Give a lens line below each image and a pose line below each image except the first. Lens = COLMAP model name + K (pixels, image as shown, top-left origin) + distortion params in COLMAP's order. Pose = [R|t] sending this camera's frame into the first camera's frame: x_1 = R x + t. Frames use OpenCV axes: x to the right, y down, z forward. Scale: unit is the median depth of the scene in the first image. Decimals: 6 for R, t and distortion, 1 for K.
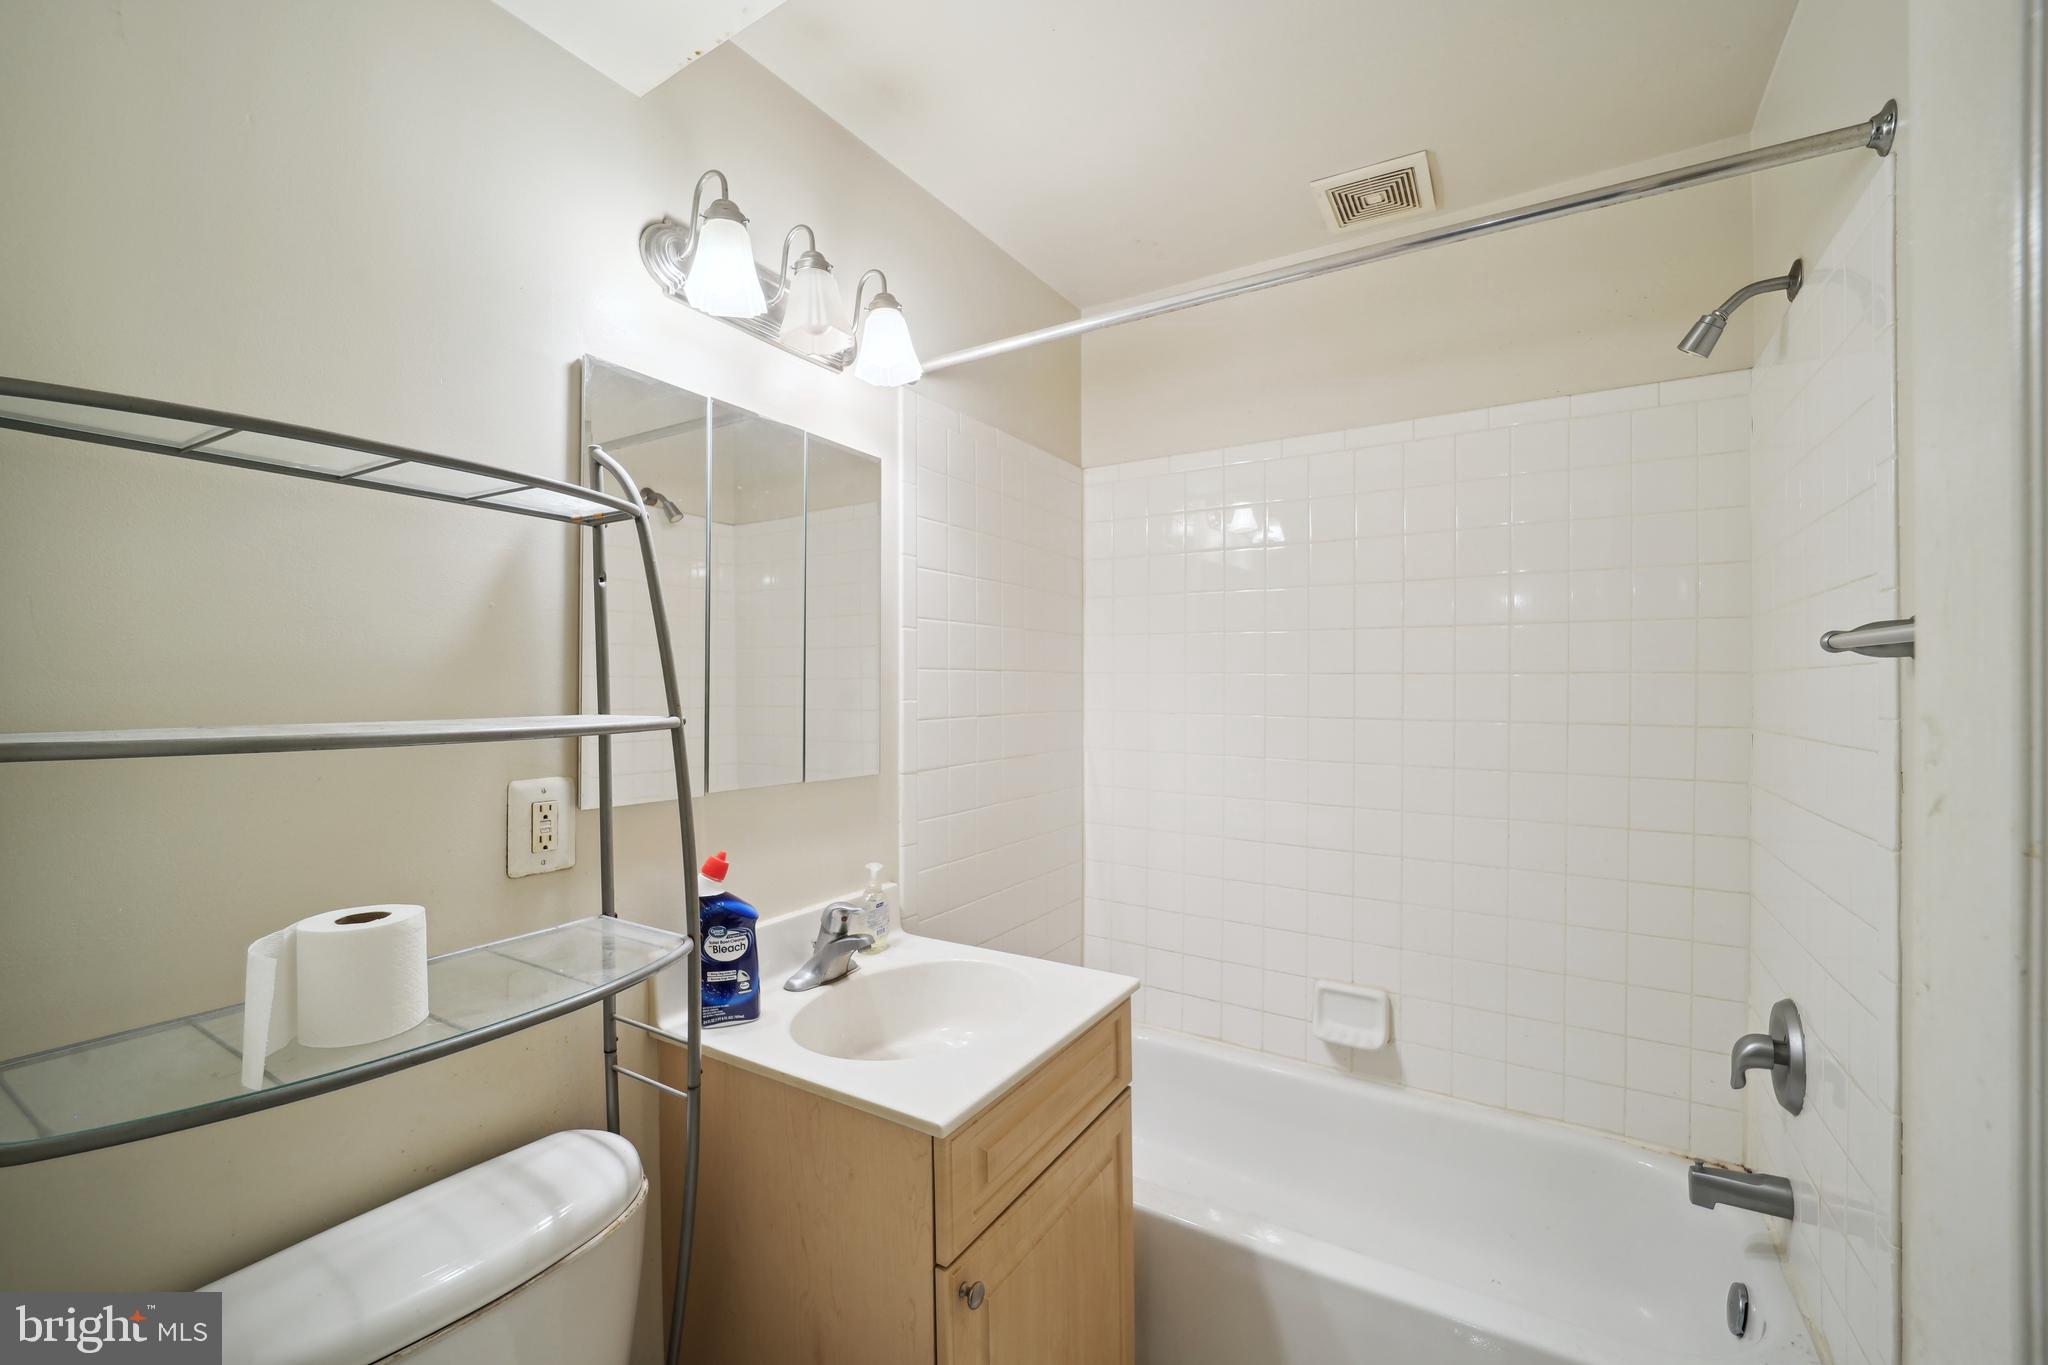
lens RADIAL K [[826.2, 0, 1024.0], [0, 826.2, 682.5], [0, 0, 1]] dist [-0.005602, -0.000454]
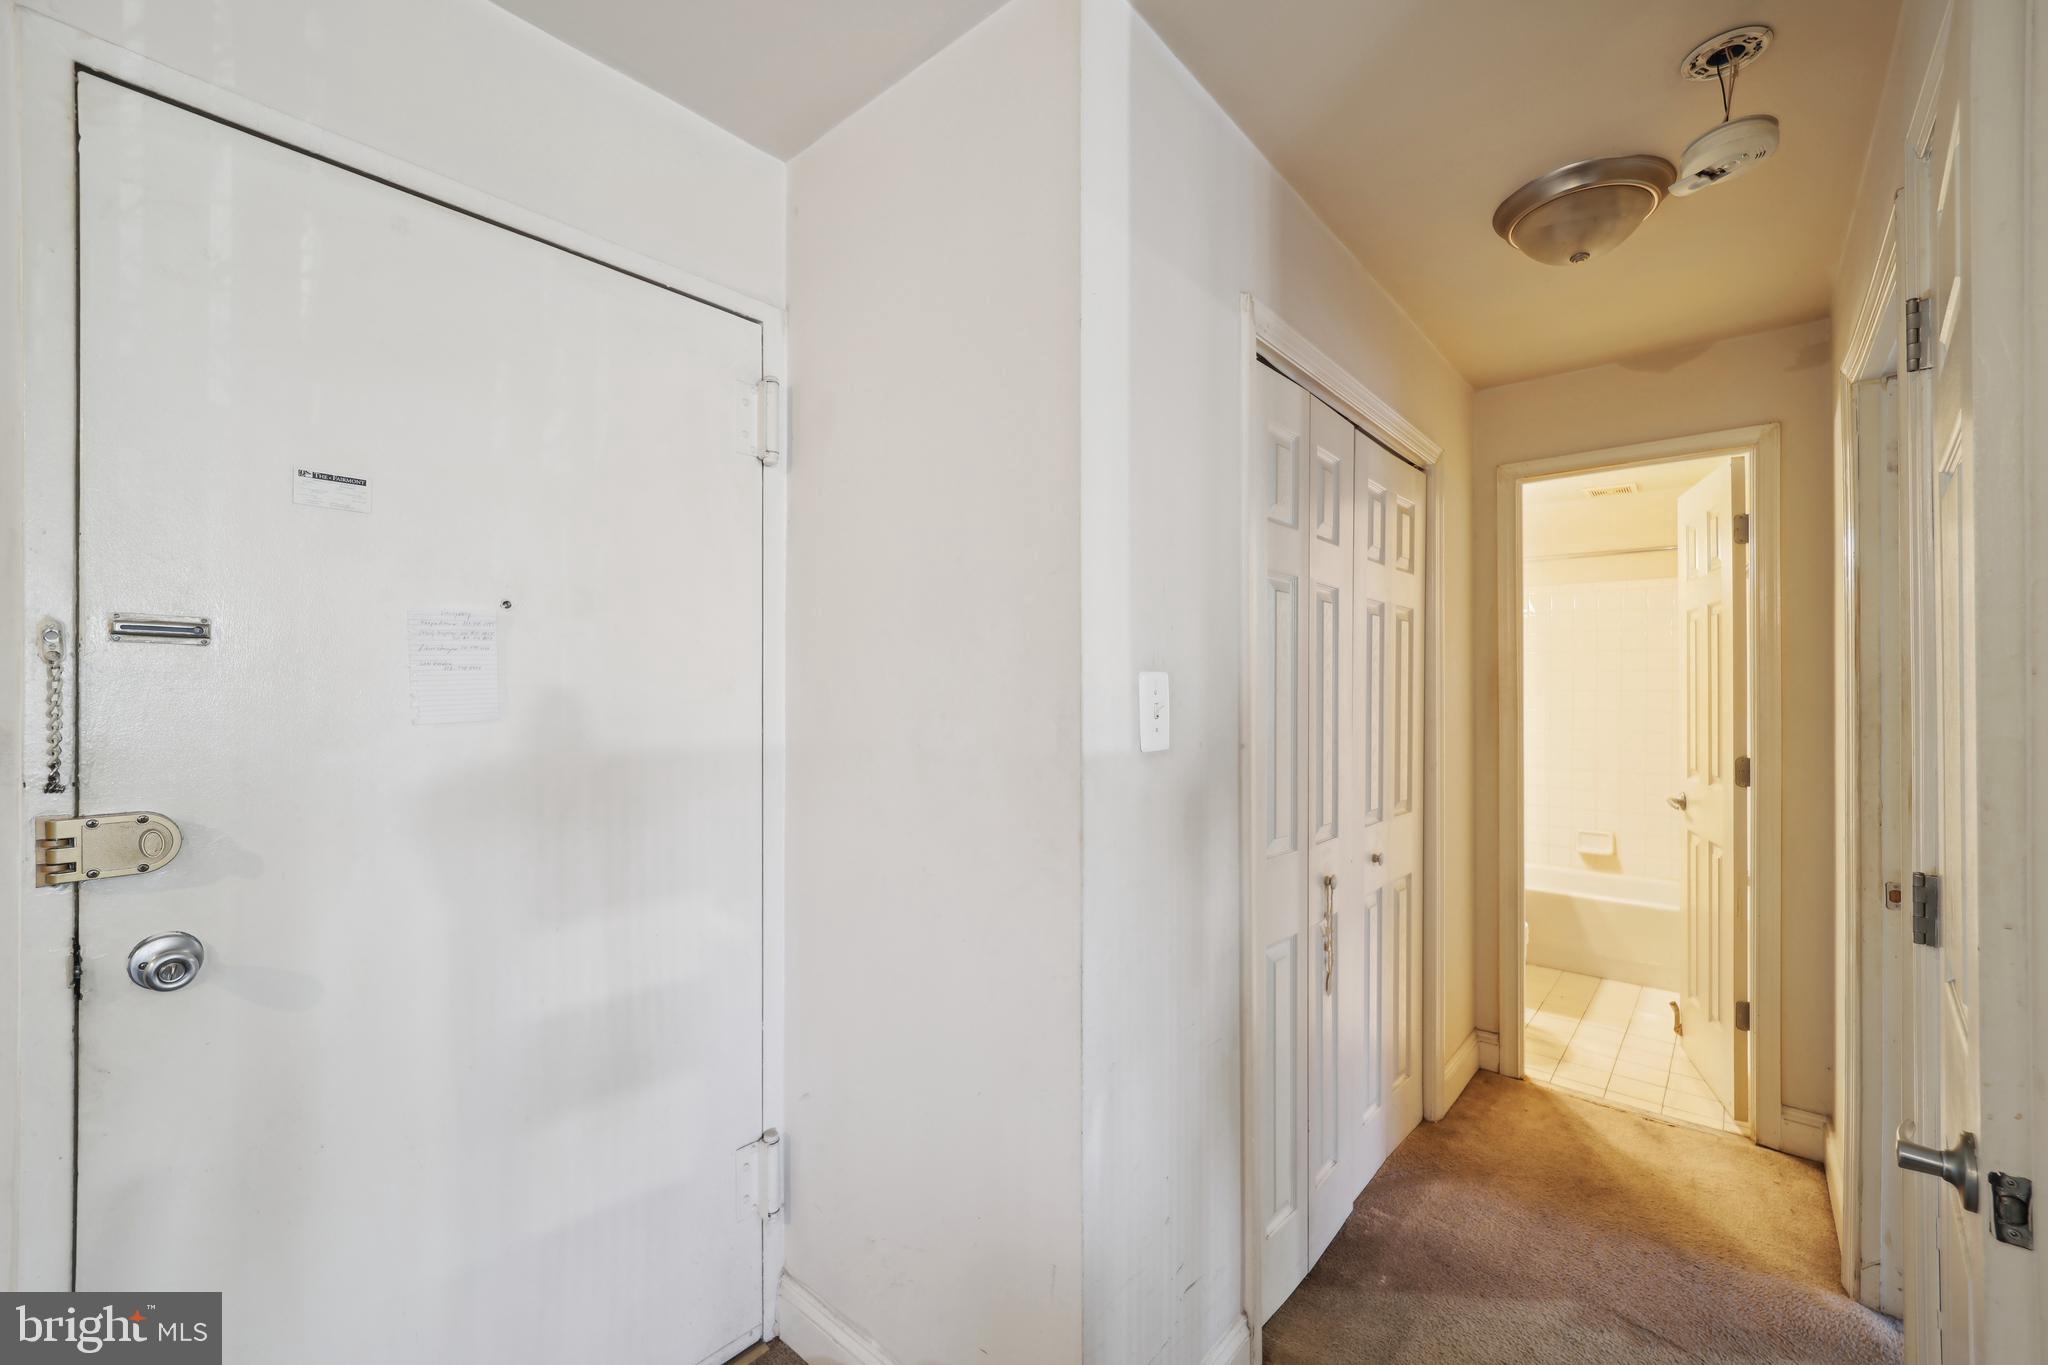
lens RADIAL K [[826.2, 0, 1024.0], [0, 826.2, 682.5], [0, 0, 1]] dist [-0.005602, -0.000454]
pose [[0.987991, 0.003039, -0.154481, -0.812414], [-0.004099, 0.999970, -0.006545, -0.011984], [0.154457, 0.007100, 0.987974, -1.489514]]
